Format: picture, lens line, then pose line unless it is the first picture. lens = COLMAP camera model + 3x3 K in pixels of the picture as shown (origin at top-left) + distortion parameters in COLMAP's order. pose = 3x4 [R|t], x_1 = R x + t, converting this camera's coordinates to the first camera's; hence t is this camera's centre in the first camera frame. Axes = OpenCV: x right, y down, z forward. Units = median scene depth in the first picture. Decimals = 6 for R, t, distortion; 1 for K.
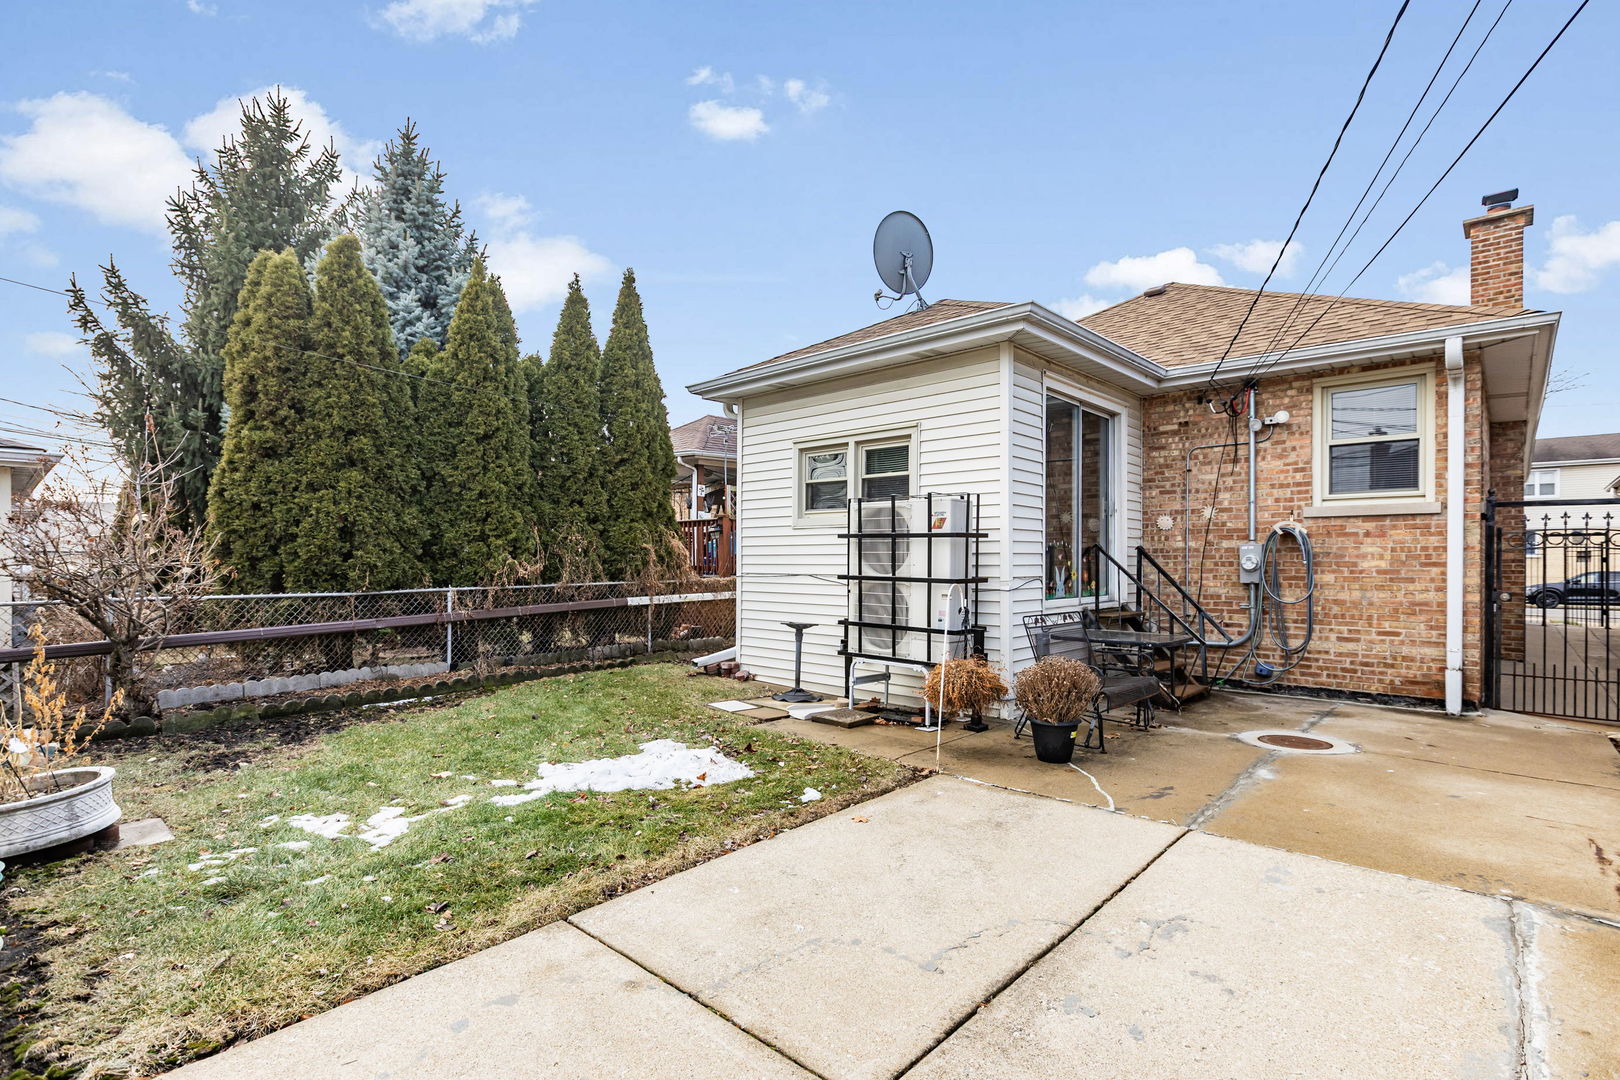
lens RADIAL K [[769.5, 0, 813.2], [0, 769.5, 549.0], [0, 0, 1]] dist [-0.001850, -0.000127]
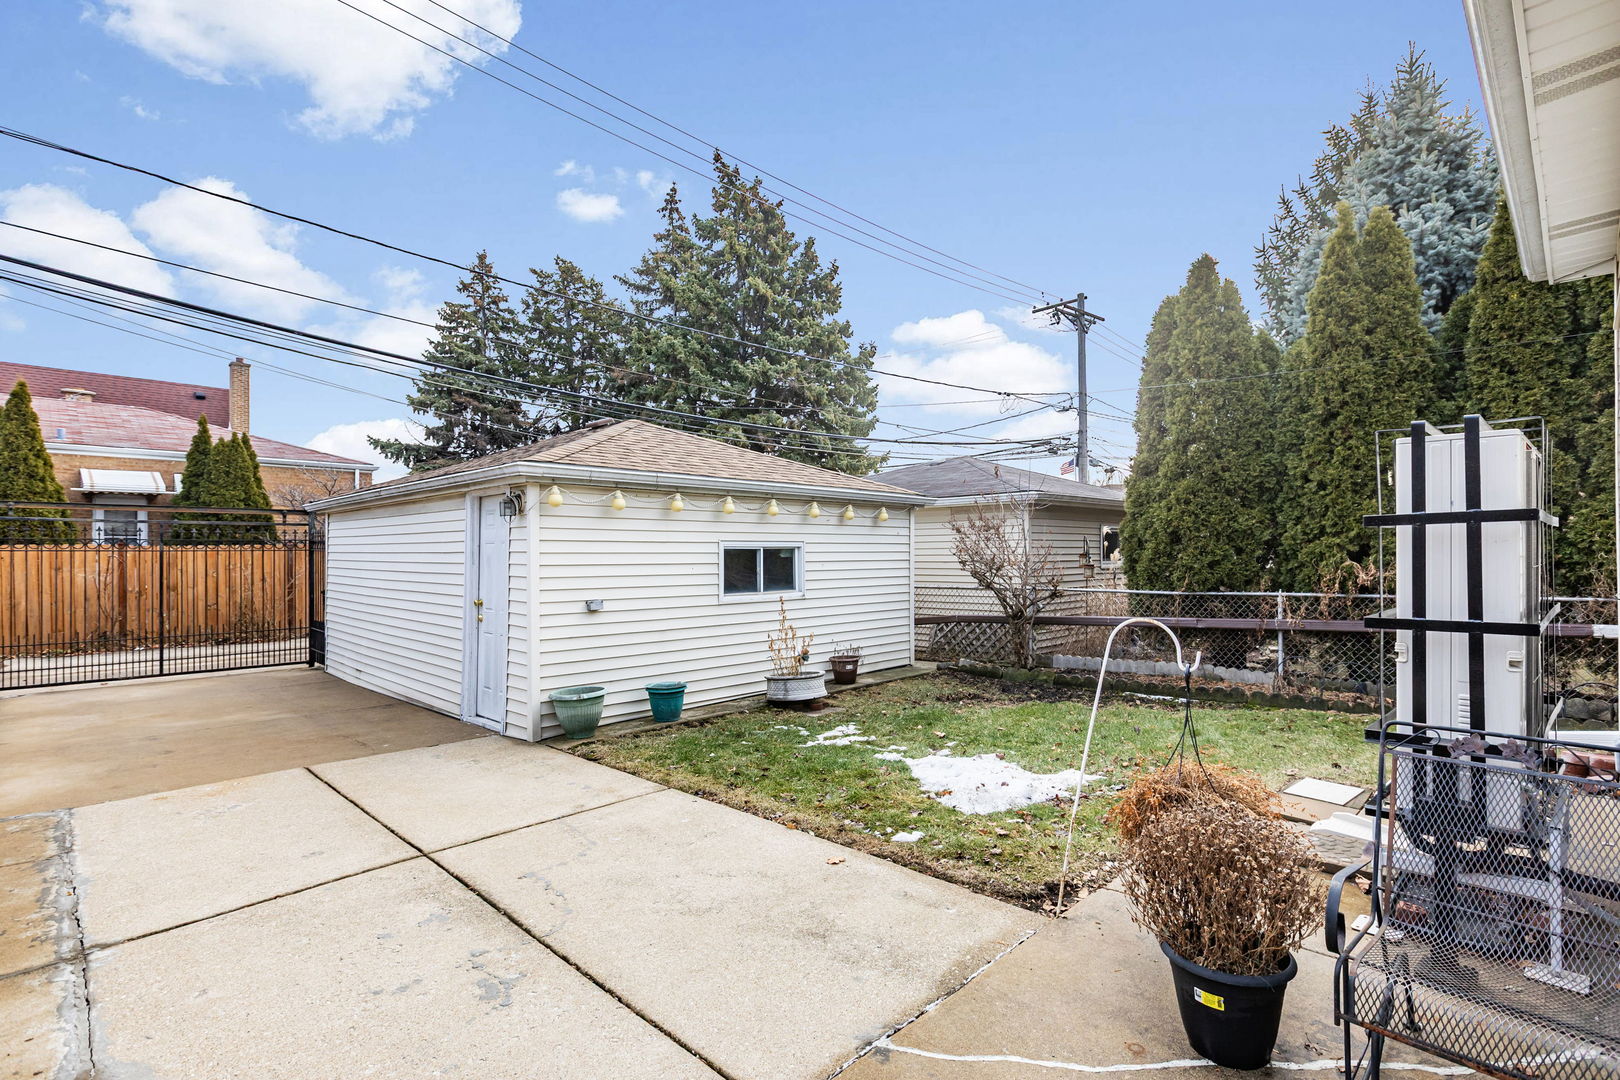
lens RADIAL K [[769.5, 0, 813.2], [0, 769.5, 549.0], [0, 0, 1]] dist [-0.001850, -0.000127]
pose [[-0.041228, -0.009174, -0.999108, 0.893440], [0.021037, 0.999728, -0.010048, -0.006813], [0.998928, -0.021432, -0.041024, 0.935382]]
